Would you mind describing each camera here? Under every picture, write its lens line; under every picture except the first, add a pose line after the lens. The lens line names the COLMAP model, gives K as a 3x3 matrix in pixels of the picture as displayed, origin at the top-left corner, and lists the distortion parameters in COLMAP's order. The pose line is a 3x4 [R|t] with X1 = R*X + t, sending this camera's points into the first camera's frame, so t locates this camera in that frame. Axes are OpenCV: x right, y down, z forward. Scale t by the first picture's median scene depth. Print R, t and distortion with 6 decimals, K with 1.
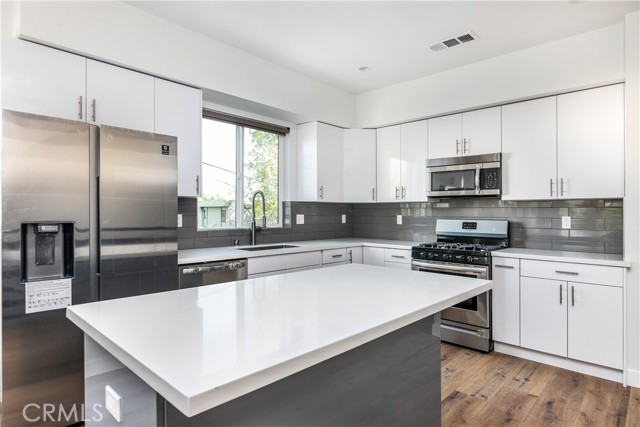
lens RADIAL K [[374.8, 0, 319.2], [0, 374.8, 211.3], [0, 0, 1]] dist [0.021675, -0.002814]
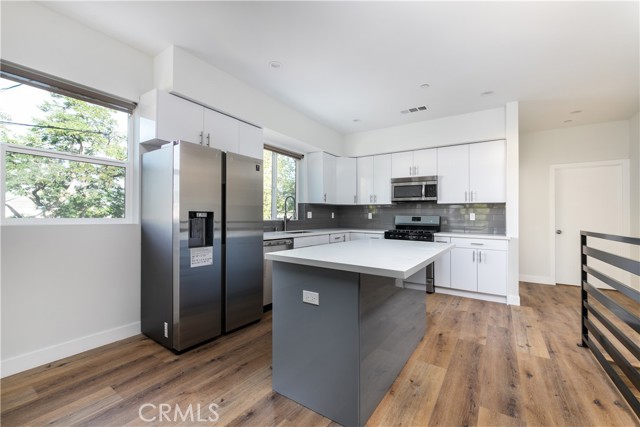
lens RADIAL K [[269.0, 0, 319.4], [0, 269.0, 211.8], [0, 0, 1]] dist [0.002910, 0.000081]
pose [[0.988617, 0.008481, 0.150213, -0.216731], [-0.007578, 0.999950, -0.006585, 0.019297], [-0.150261, 0.005371, 0.988632, -0.114556]]
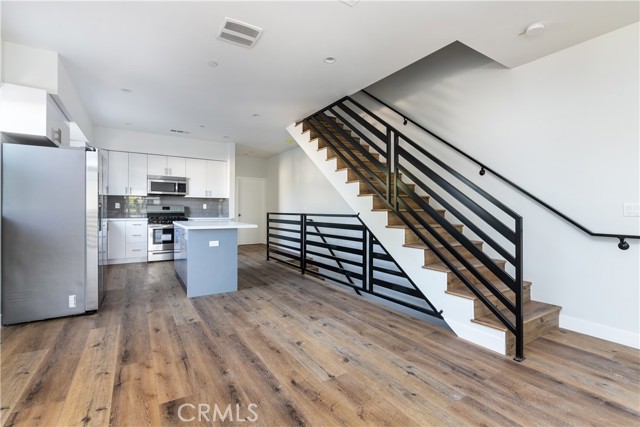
lens RADIAL K [[290.5, 0, 317.7], [0, 290.5, 208.5], [0, 0, 1]] dist [0.000254, -0.000016]
pose [[0.272630, -0.003358, 0.962113, -1.047309], [-0.010937, 0.999918, 0.006589, 0.020996], [-0.962057, -0.012319, 0.272571, -0.308879]]
